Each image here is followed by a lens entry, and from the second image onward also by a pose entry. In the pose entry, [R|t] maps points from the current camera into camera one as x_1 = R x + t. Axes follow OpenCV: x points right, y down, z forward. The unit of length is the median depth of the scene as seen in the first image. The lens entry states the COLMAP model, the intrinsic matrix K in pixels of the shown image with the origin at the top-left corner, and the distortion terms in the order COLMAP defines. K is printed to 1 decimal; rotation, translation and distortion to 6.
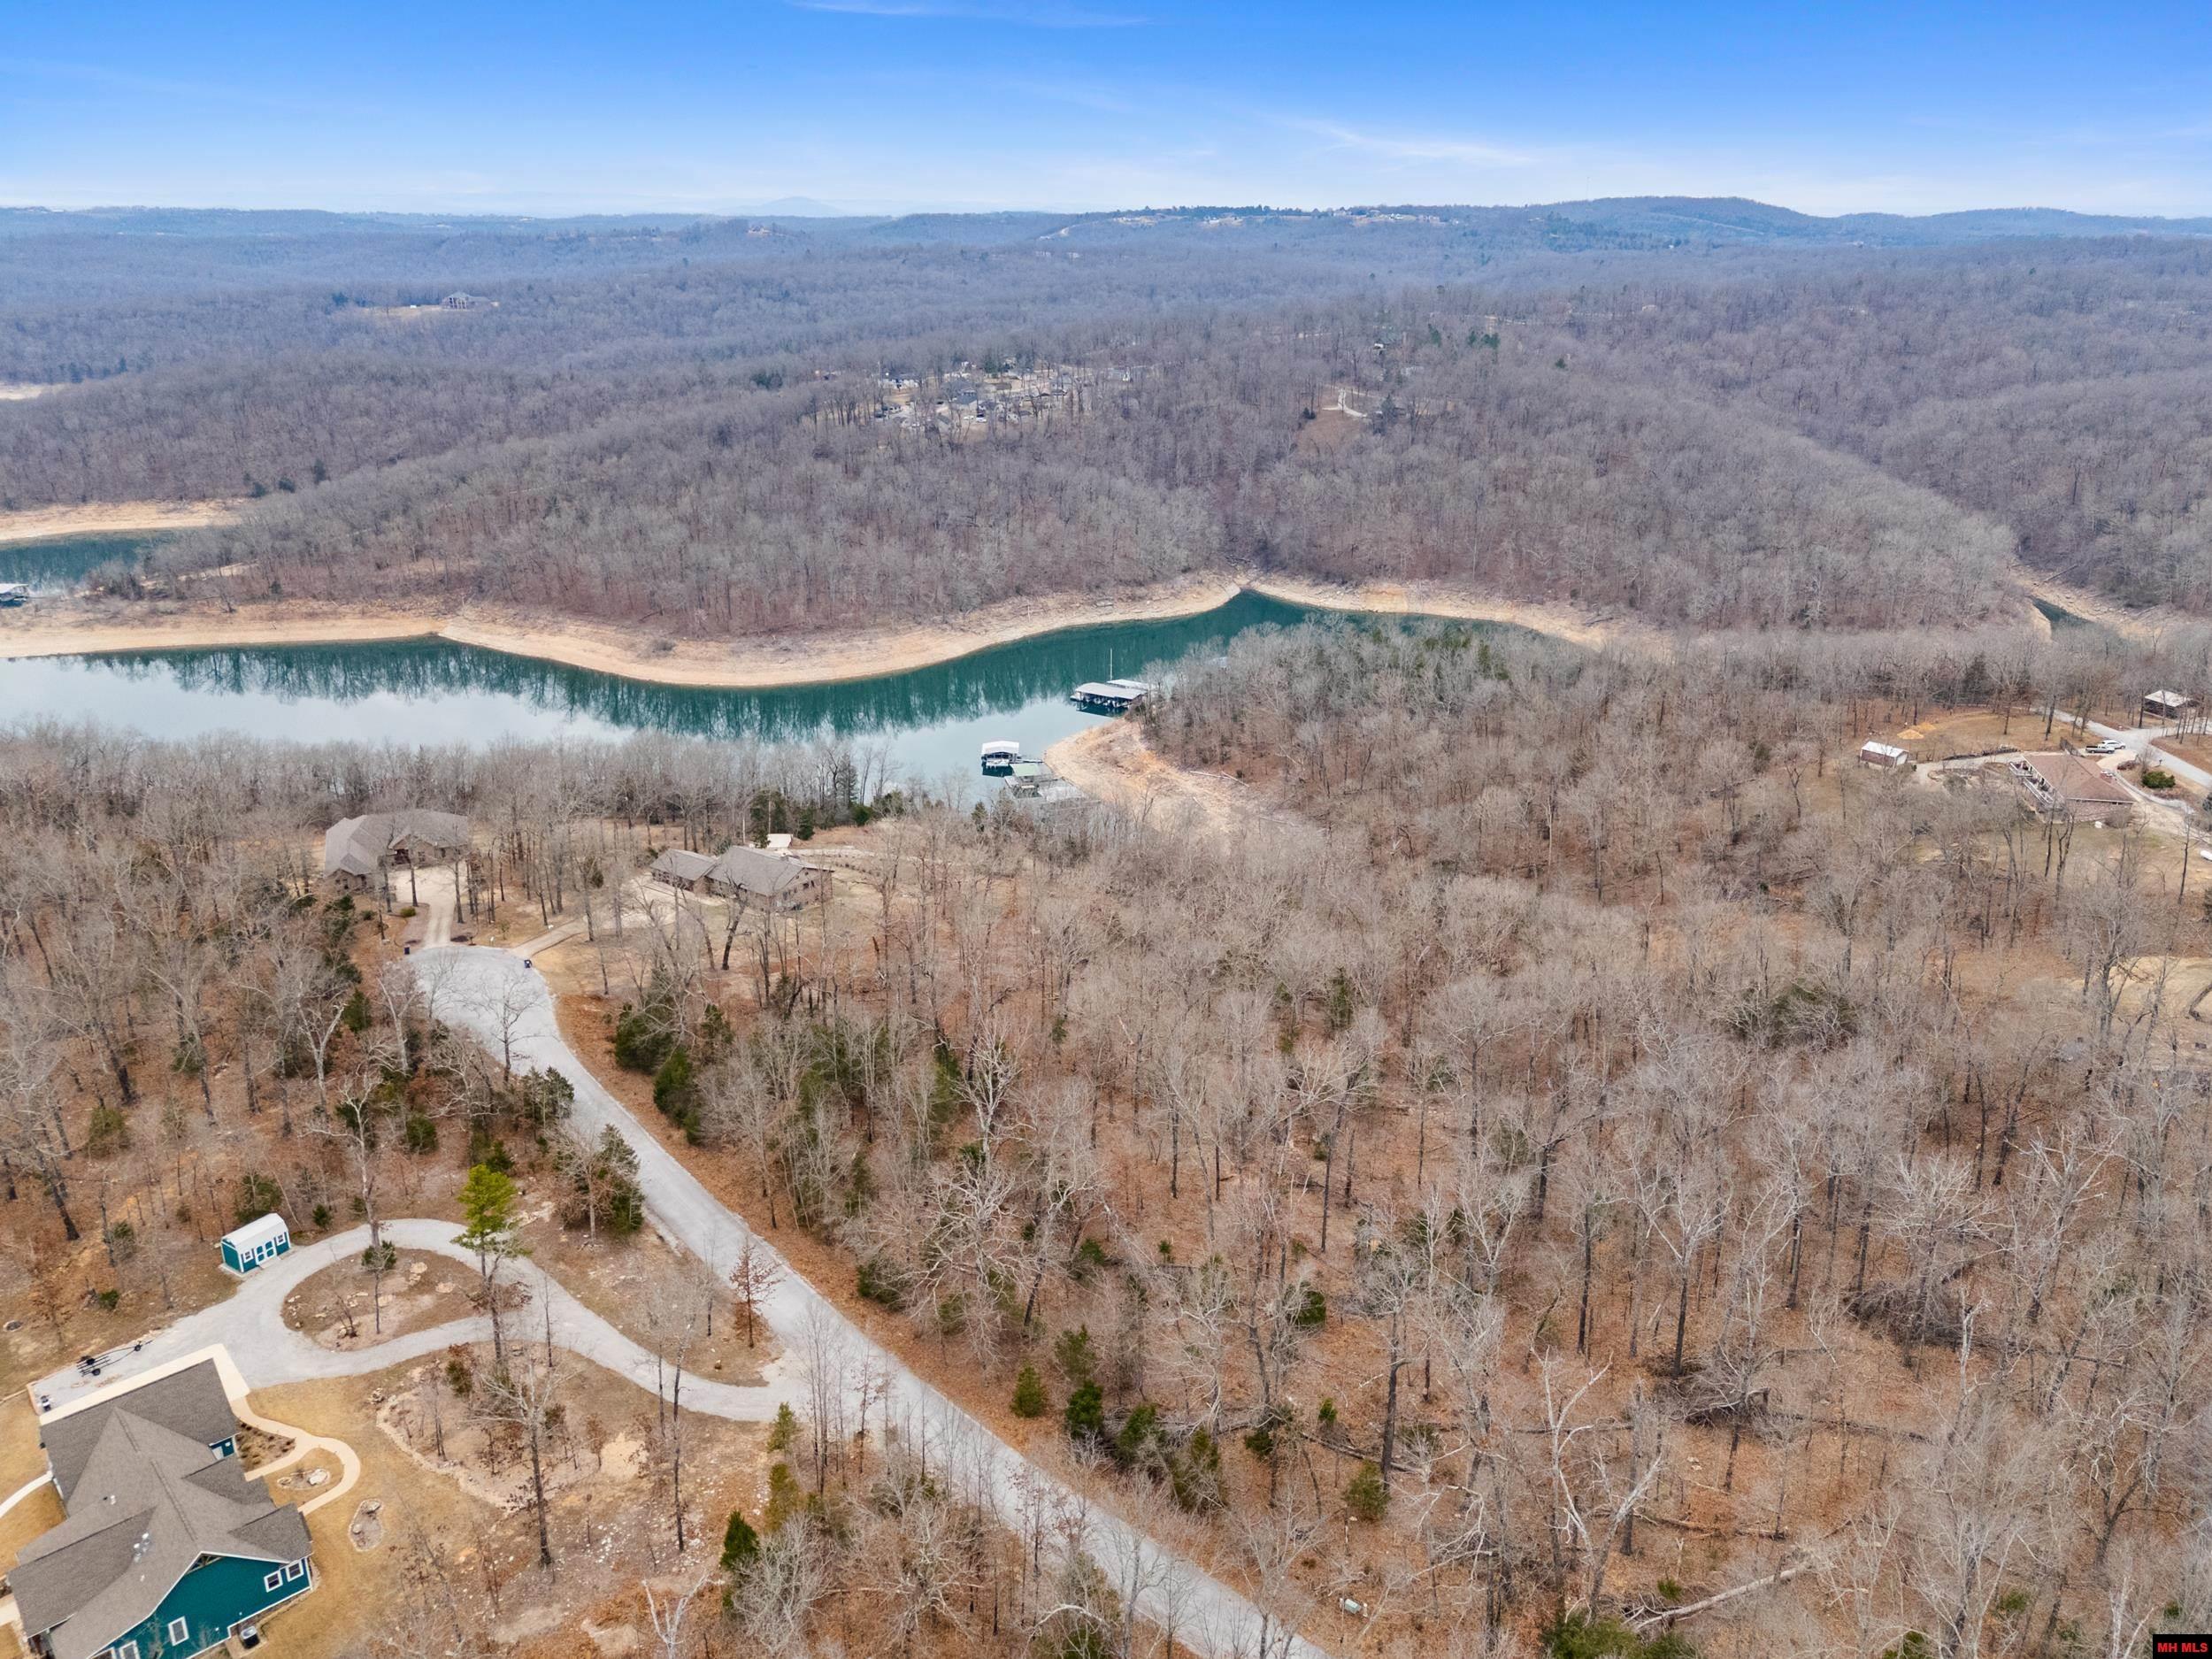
lens RADIAL K [[1647.8, 0, 1126.9], [0, 1647.8, 827.2], [0, 0, 1]] dist [0.094352, -0.100077]
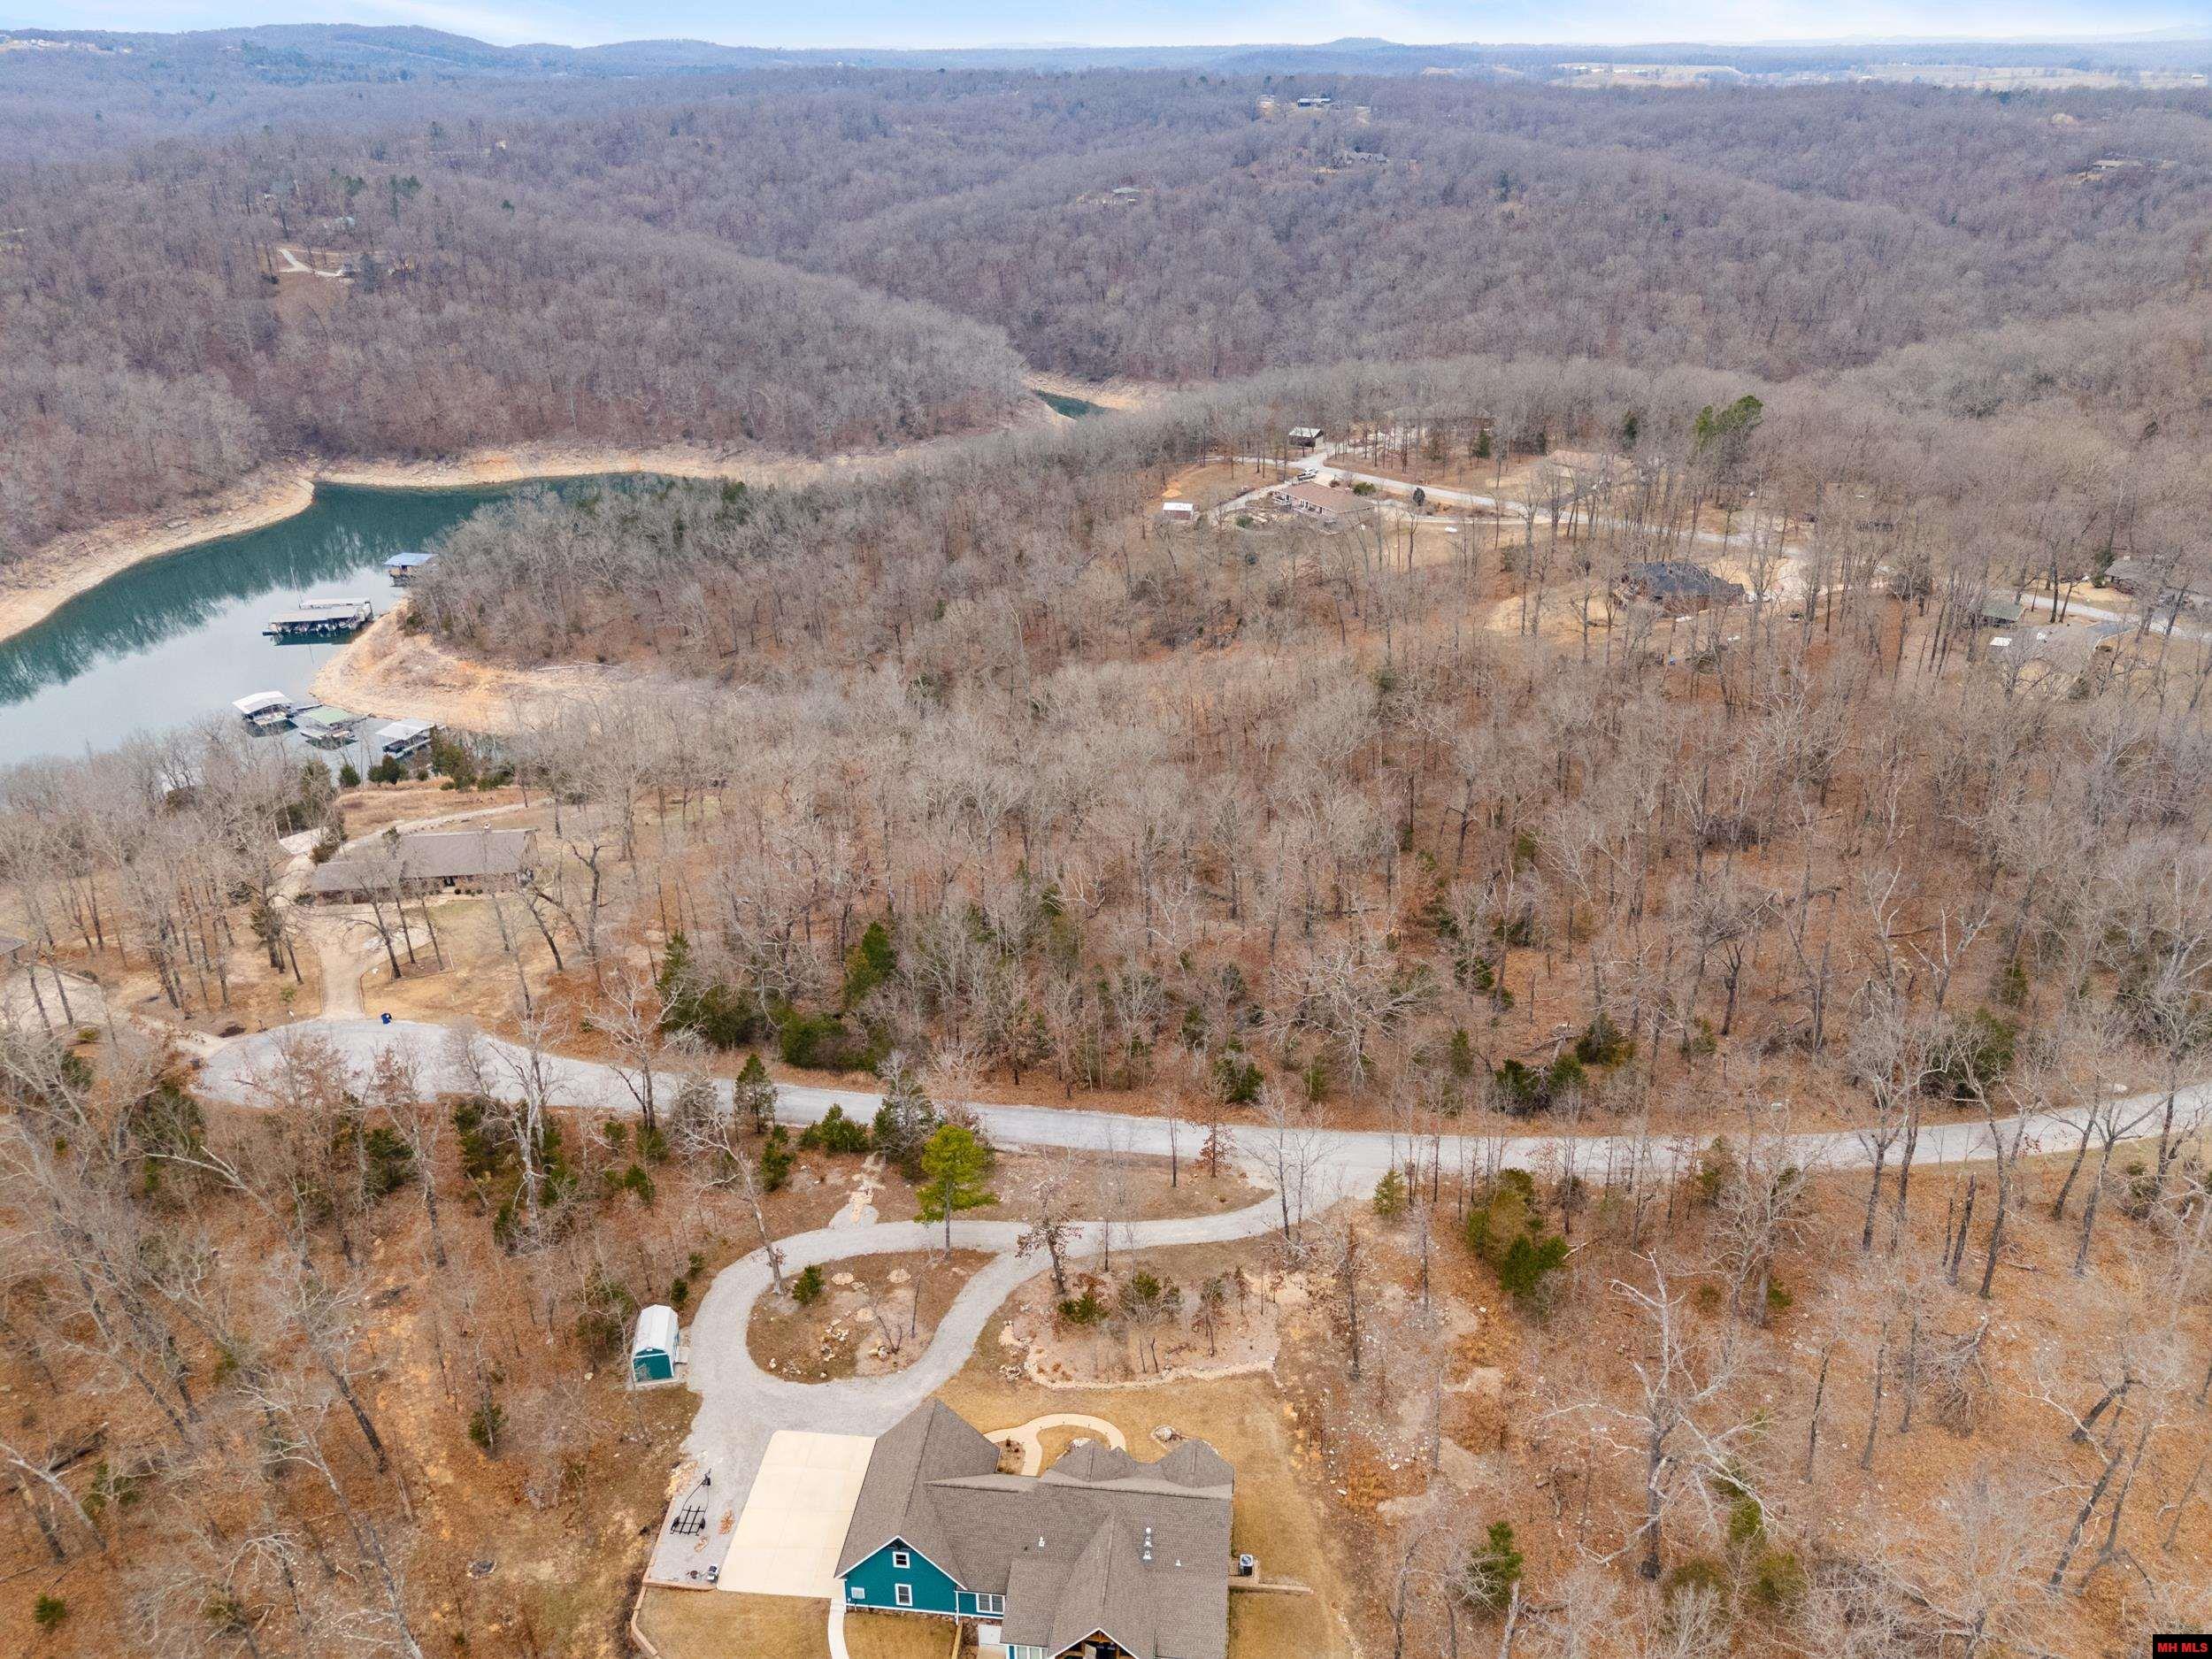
lens RADIAL K [[1617.7, 0, 1117.7], [0, 1617.7, 823.8], [0, 0, 1]] dist [0.061458, -0.053662]
pose [[0.748045, -0.291954, 0.595980, -0.212014], [0.235384, 0.956371, 0.173056, -0.024063], [-0.620502, 0.010830, 0.784130, 0.061552]]
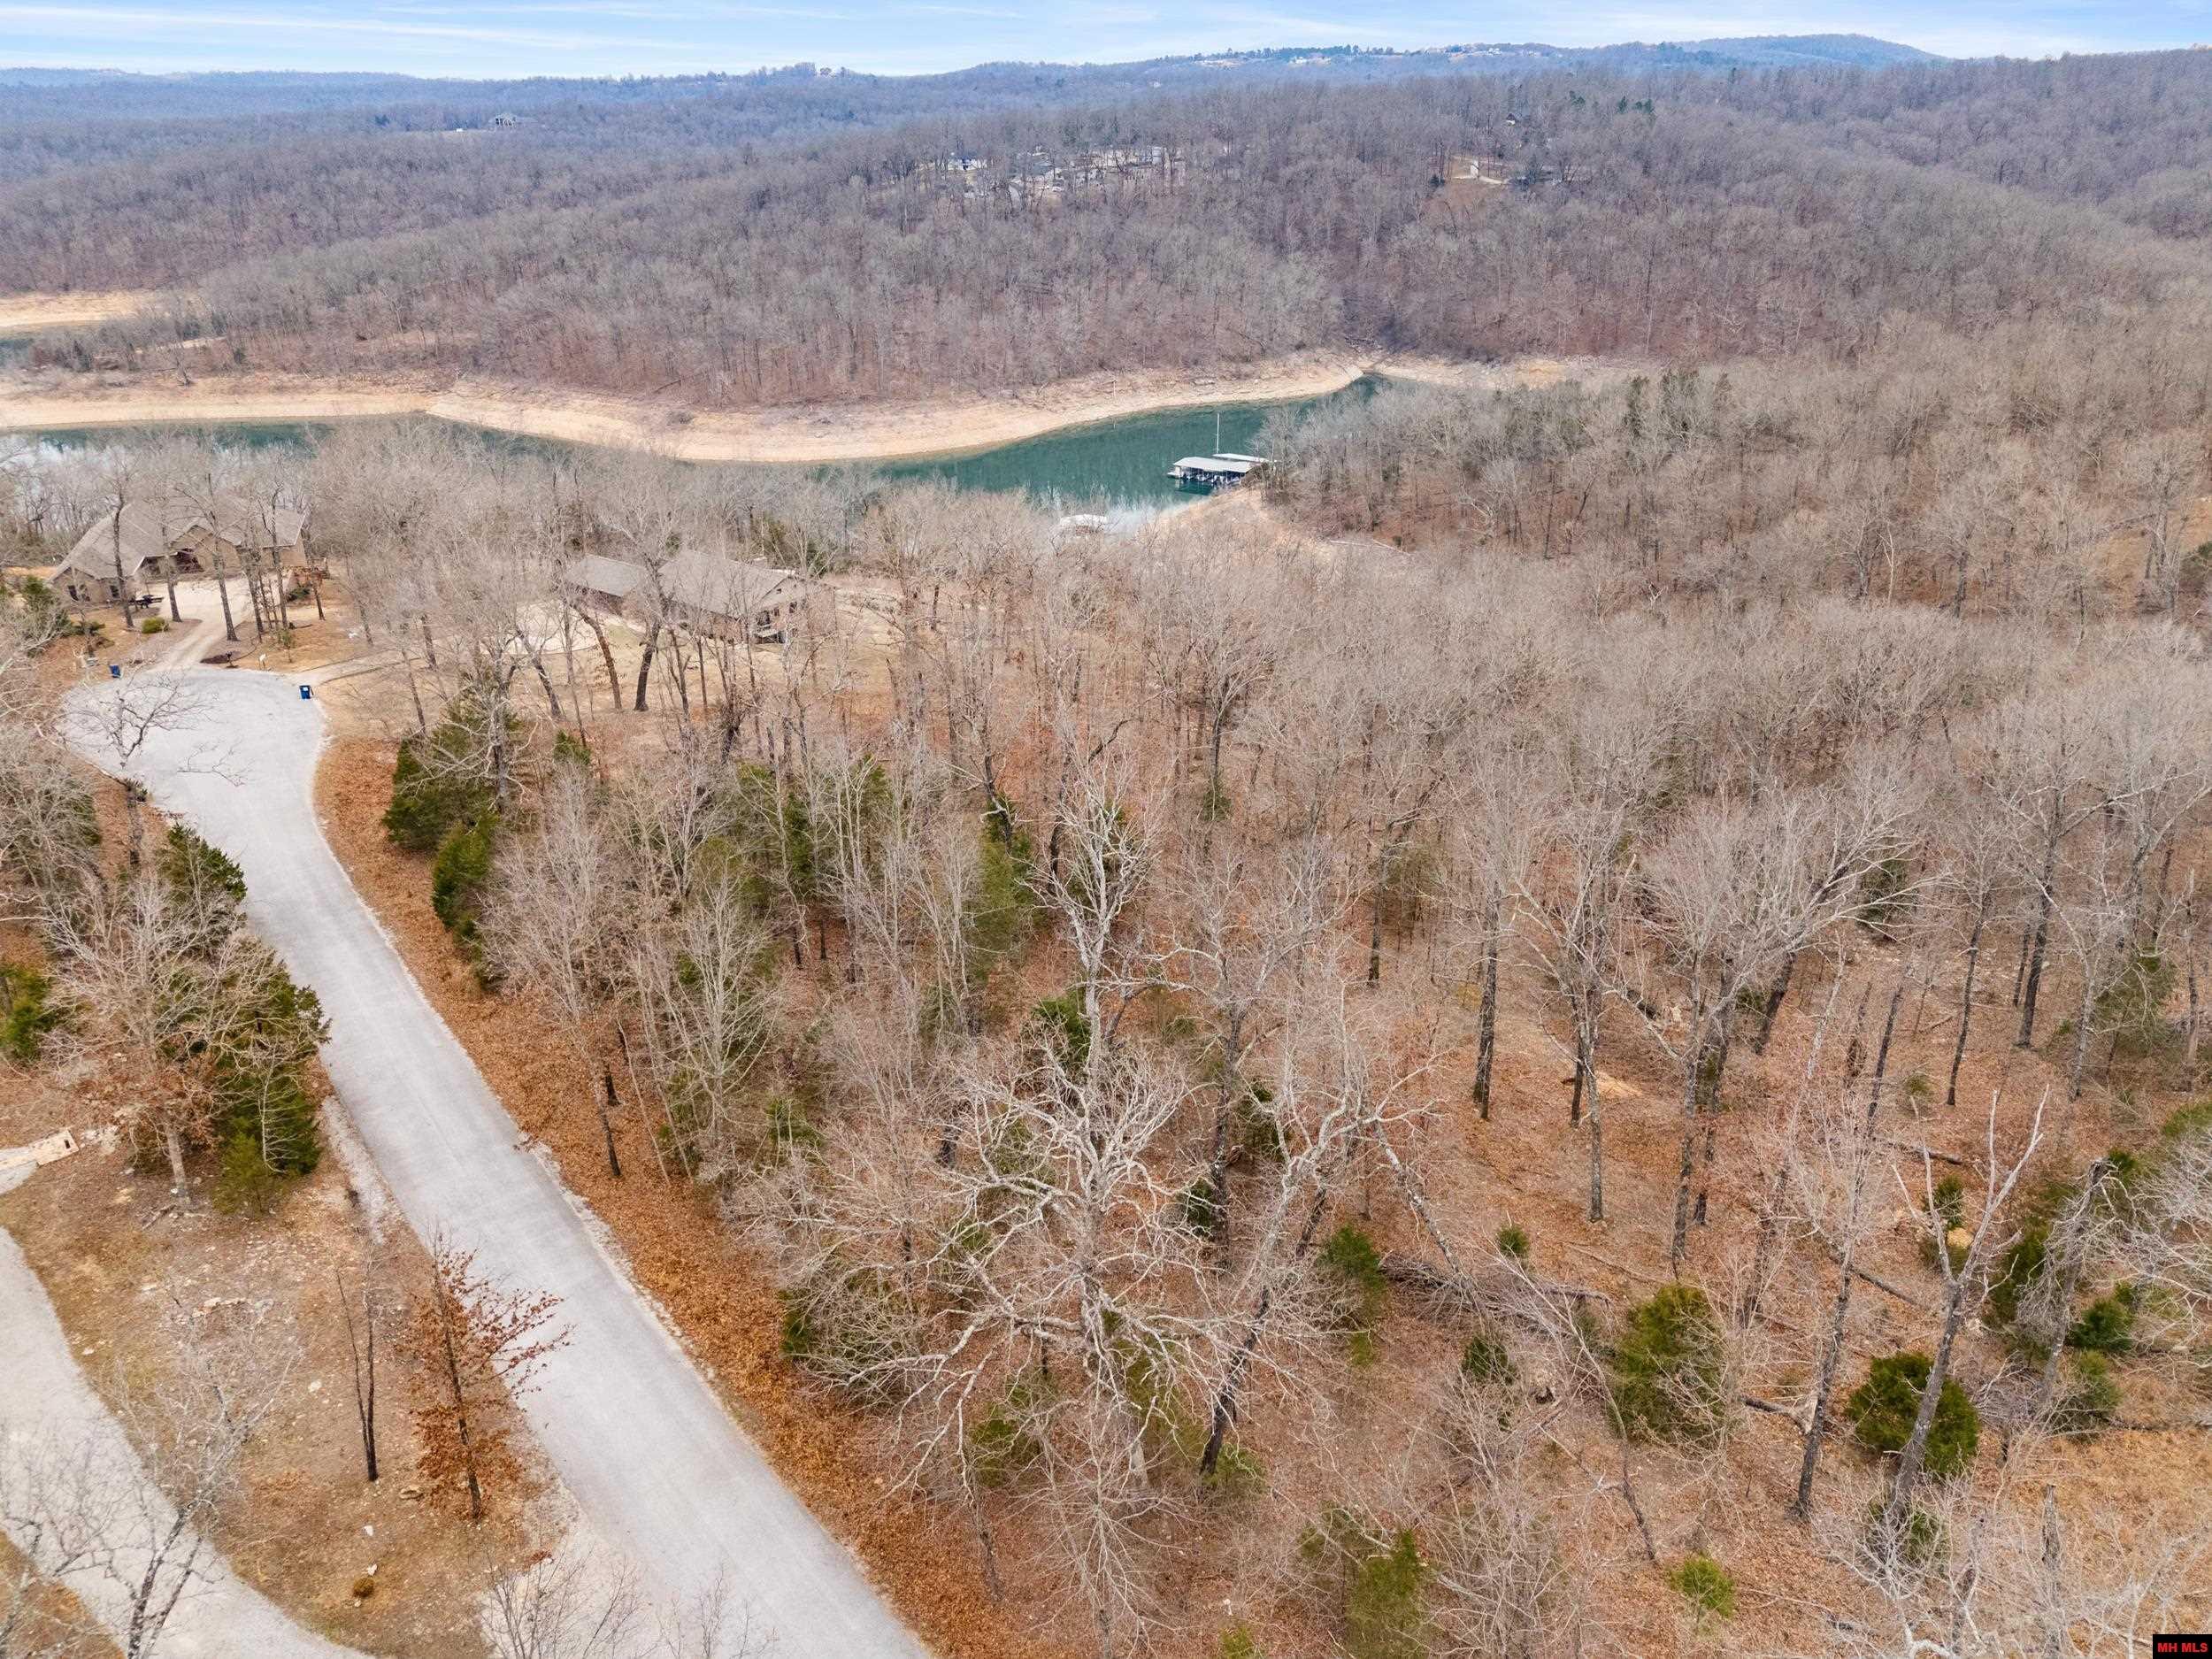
lens RADIAL K [[1617.7, 0, 1117.7], [0, 1617.7, 823.8], [0, 0, 1]] dist [0.061458, -0.053662]
pose [[0.998815, 0.008960, -0.047843, -0.017278], [-0.005609, 0.997551, 0.069720, 0.034098], [0.048351, -0.069369, 0.996419, 0.170010]]
